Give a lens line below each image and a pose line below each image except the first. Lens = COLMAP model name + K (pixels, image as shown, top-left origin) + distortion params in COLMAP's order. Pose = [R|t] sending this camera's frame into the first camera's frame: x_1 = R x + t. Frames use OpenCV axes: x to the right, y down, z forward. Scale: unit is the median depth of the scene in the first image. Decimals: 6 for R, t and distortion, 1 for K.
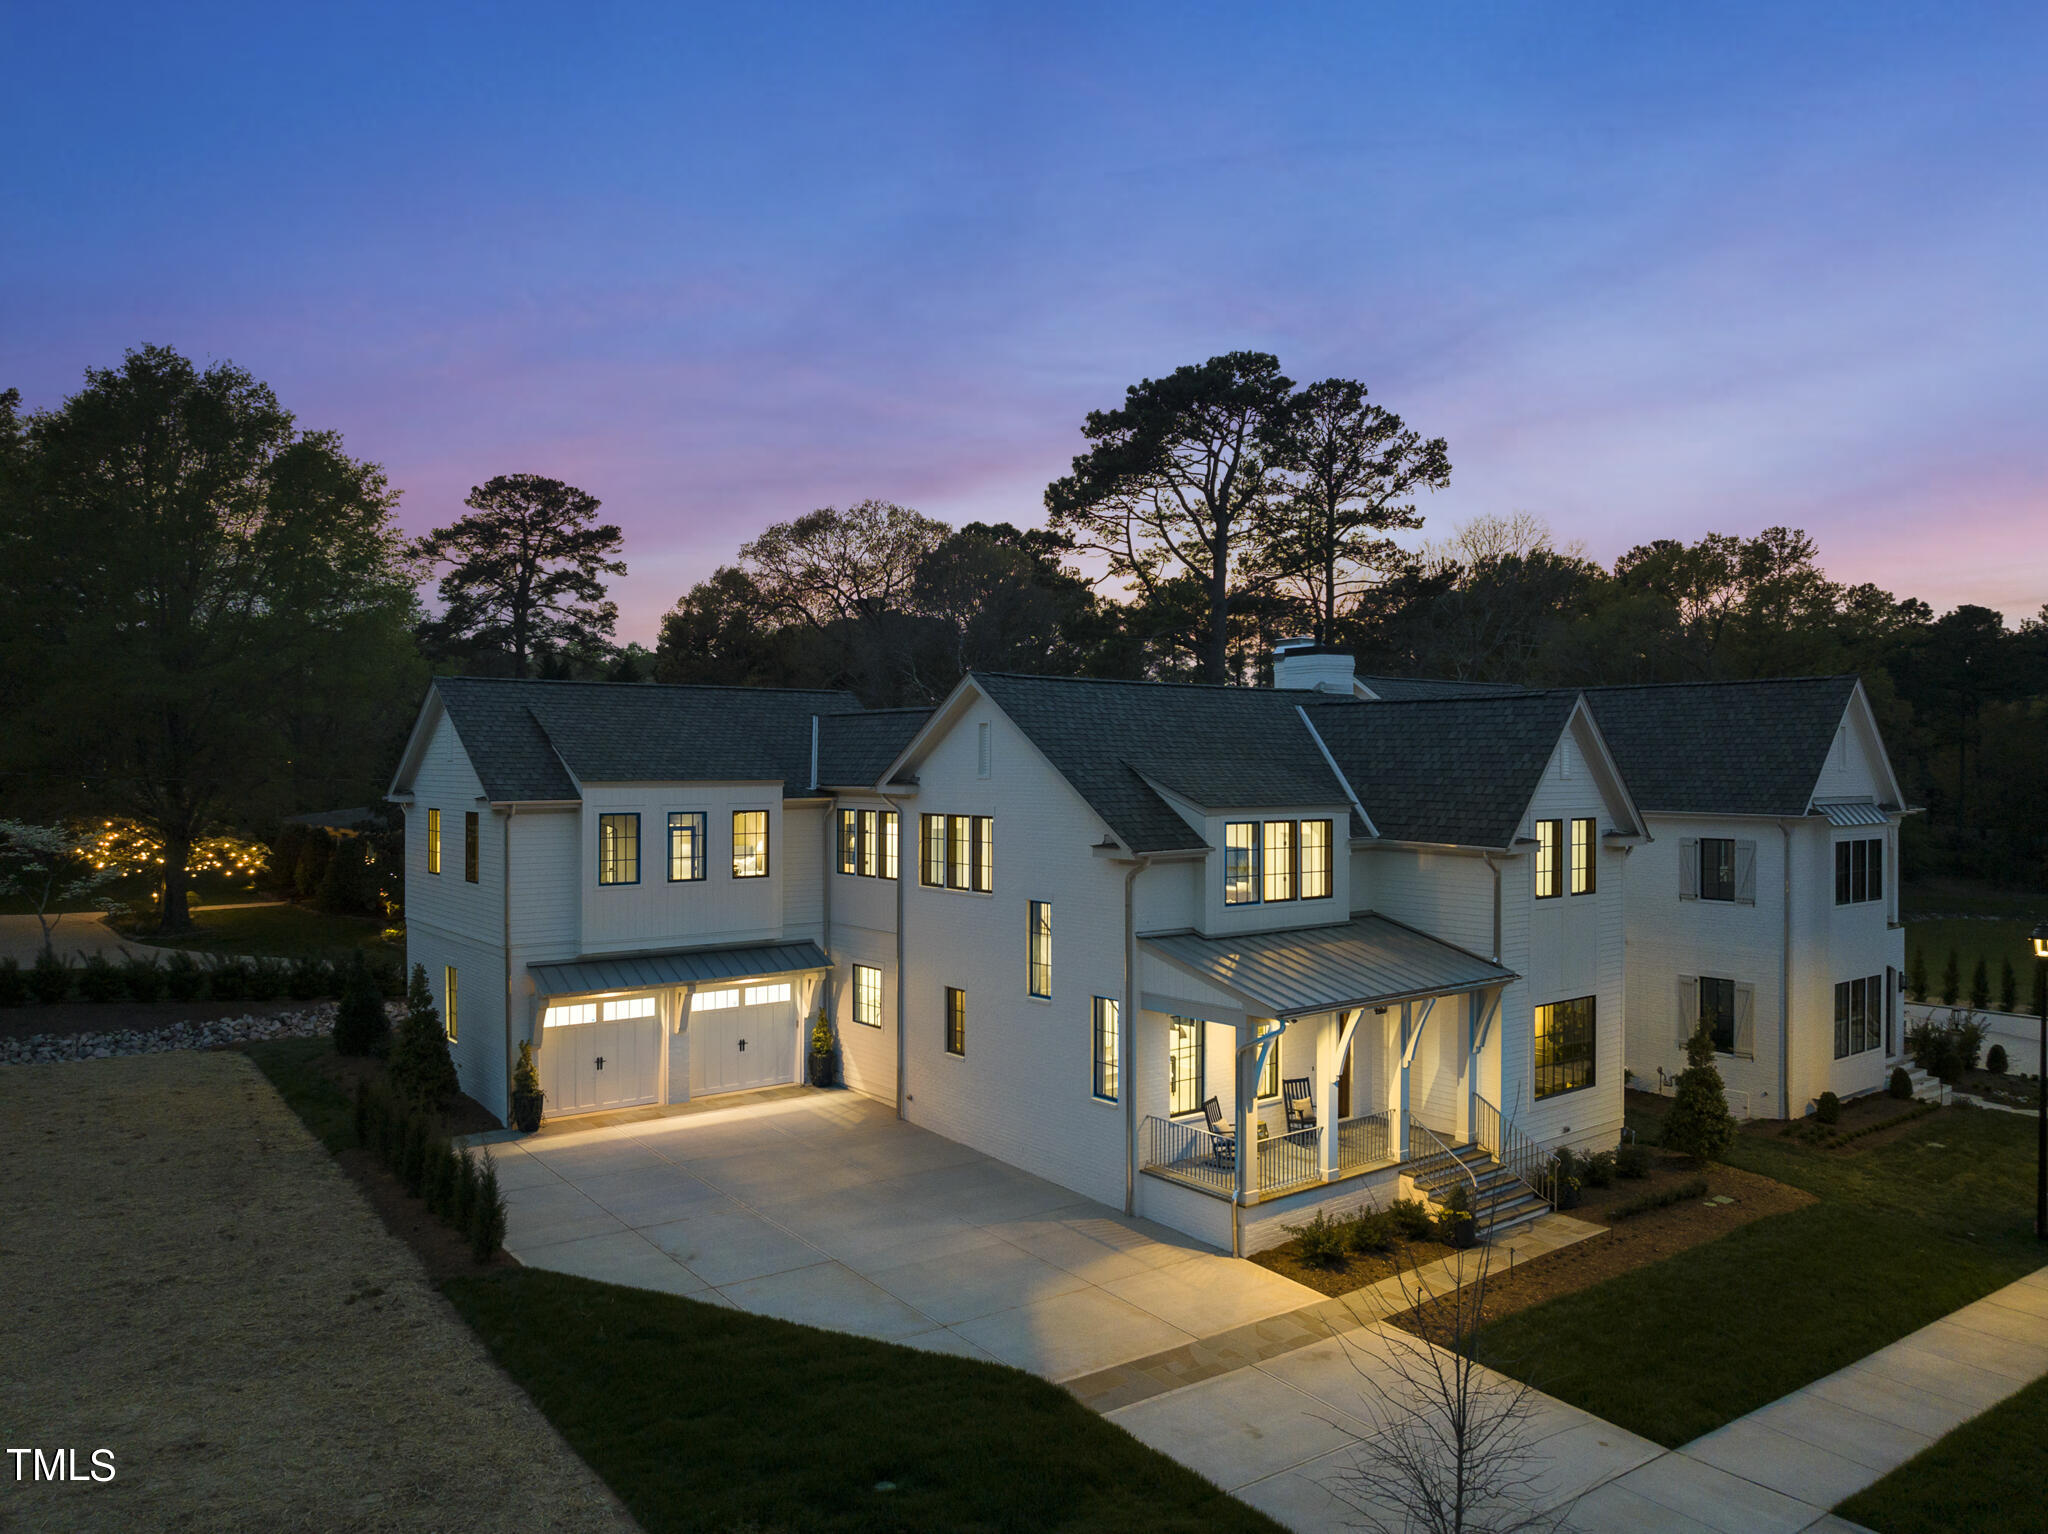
lens RADIAL K [[1455.3, 0, 1020.5], [0, 1455.3, 760.1], [0, 0, 1]] dist [-0.040355, 0.005356]
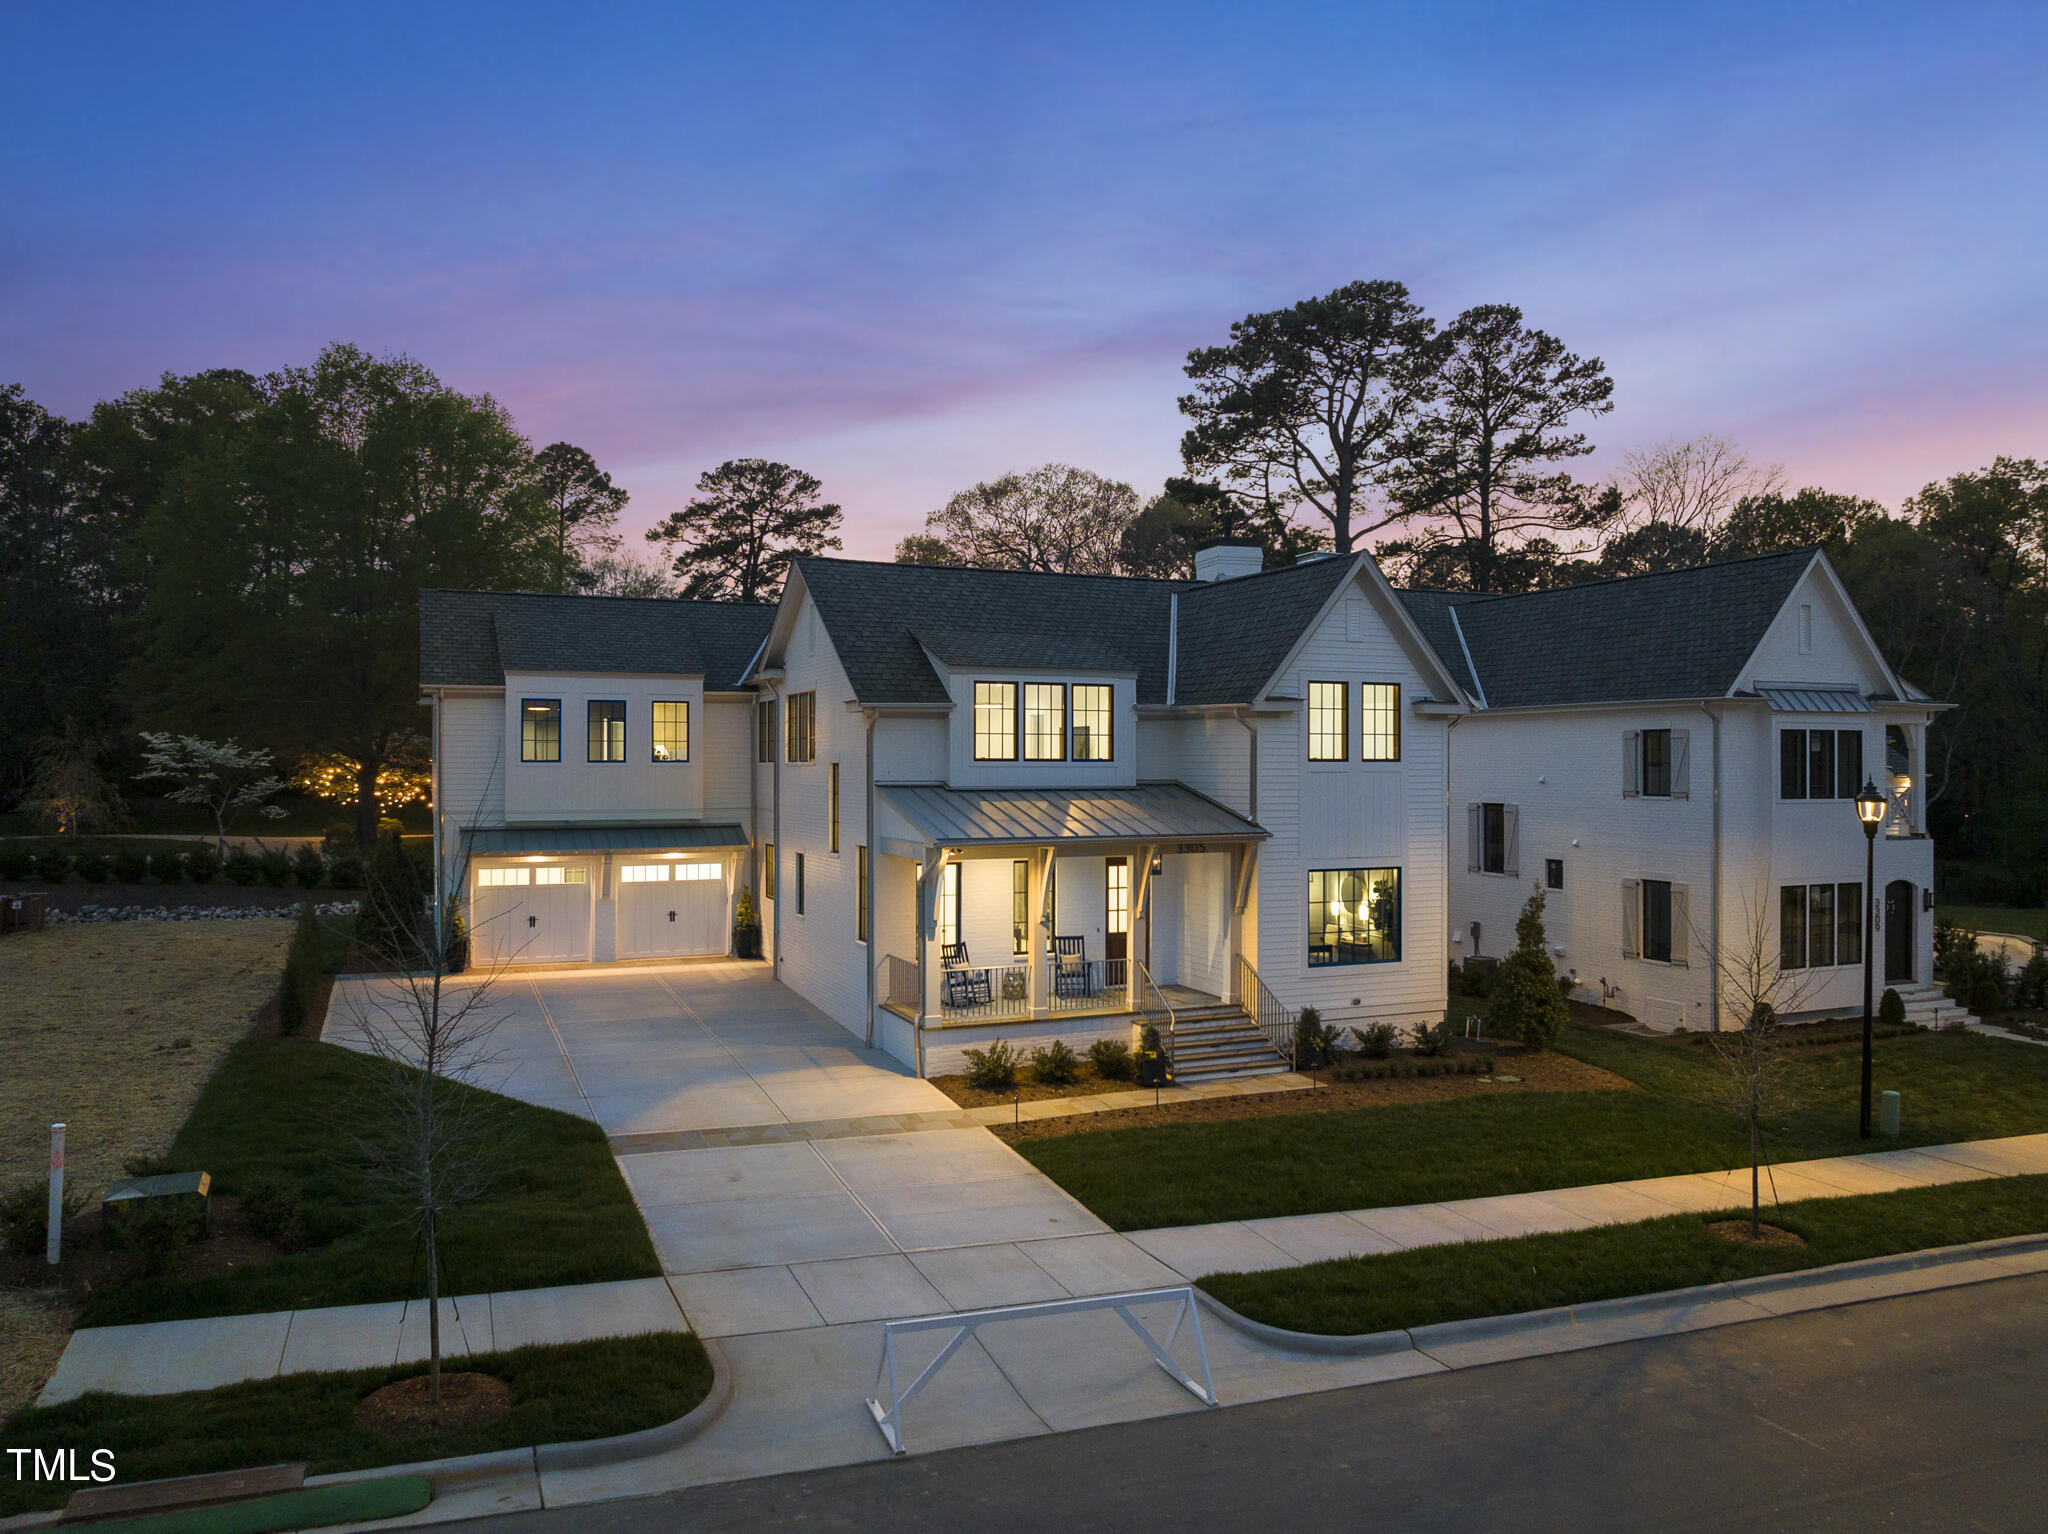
lens RADIAL K [[1465.4, 0, 1024.0], [0, 1465.4, 767.0], [0, 0, 1]] dist [-0.036943, 0.002744]
pose [[0.967099, -0.000798, -0.254400, 0.342408], [0.001354, 0.999997, 0.002010, 0.079456], [0.254398, -0.002289, 0.967097, -0.006655]]
